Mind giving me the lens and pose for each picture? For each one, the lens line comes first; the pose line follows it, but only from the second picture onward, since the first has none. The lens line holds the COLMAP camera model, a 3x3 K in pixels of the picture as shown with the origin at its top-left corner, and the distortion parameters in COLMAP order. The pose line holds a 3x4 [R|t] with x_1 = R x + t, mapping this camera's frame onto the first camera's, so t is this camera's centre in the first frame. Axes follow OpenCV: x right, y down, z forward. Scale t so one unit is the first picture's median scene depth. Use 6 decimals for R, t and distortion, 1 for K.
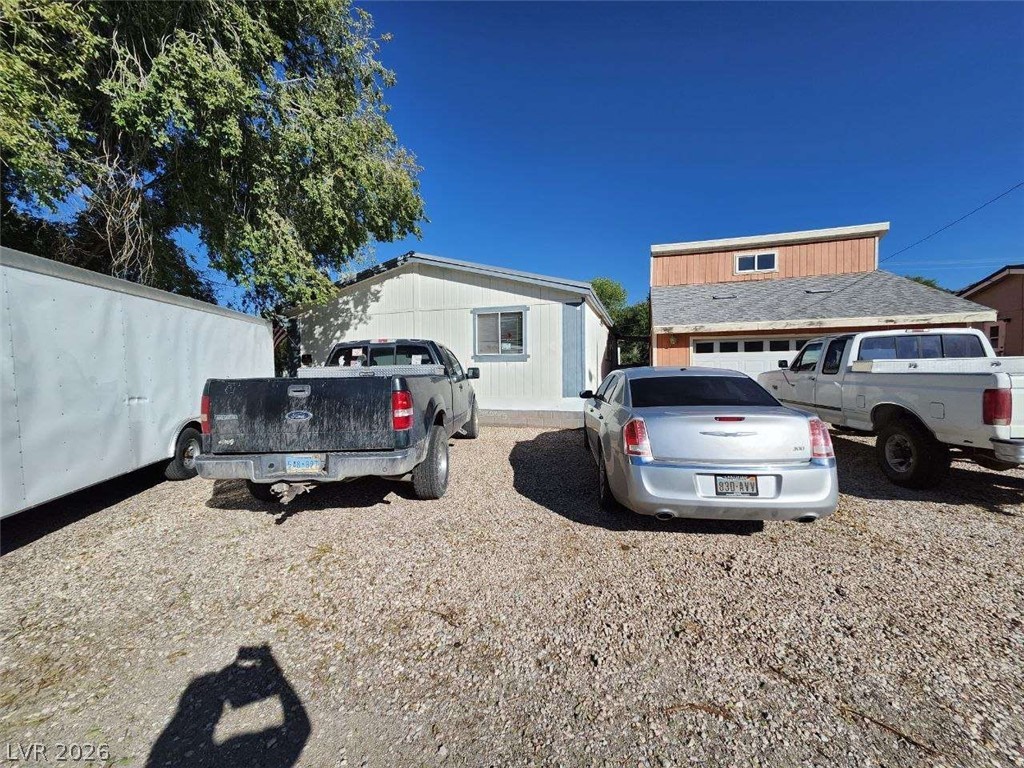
lens RADIAL K [[400.5, 0, 513.1], [0, 400.5, 384.1], [0, 0, 1]] dist [-0.000353, 0.000019]
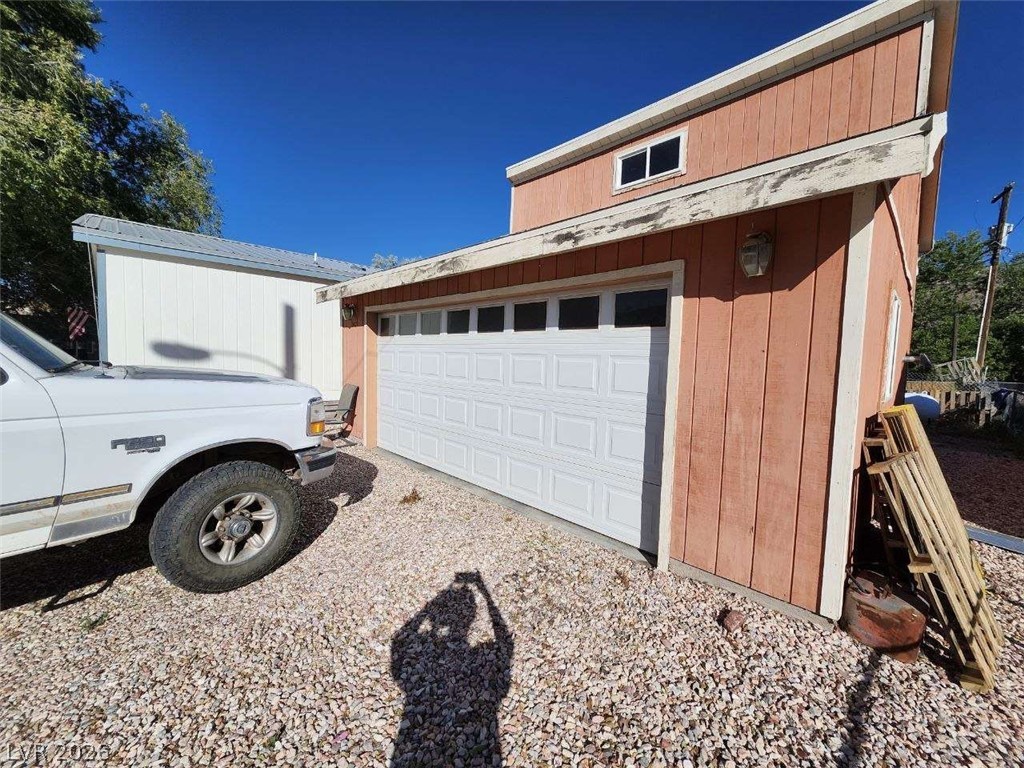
lens RADIAL K [[400.5, 0, 511.8], [0, 400.5, 384.4], [0, 0, 1]] dist [-0.000353, 0.000019]
pose [[0.875222, 0.074449, -0.477958, 0.728883], [-0.059339, 0.997147, 0.046659, -0.033772], [0.480068, -0.012476, 0.877143, 0.467281]]
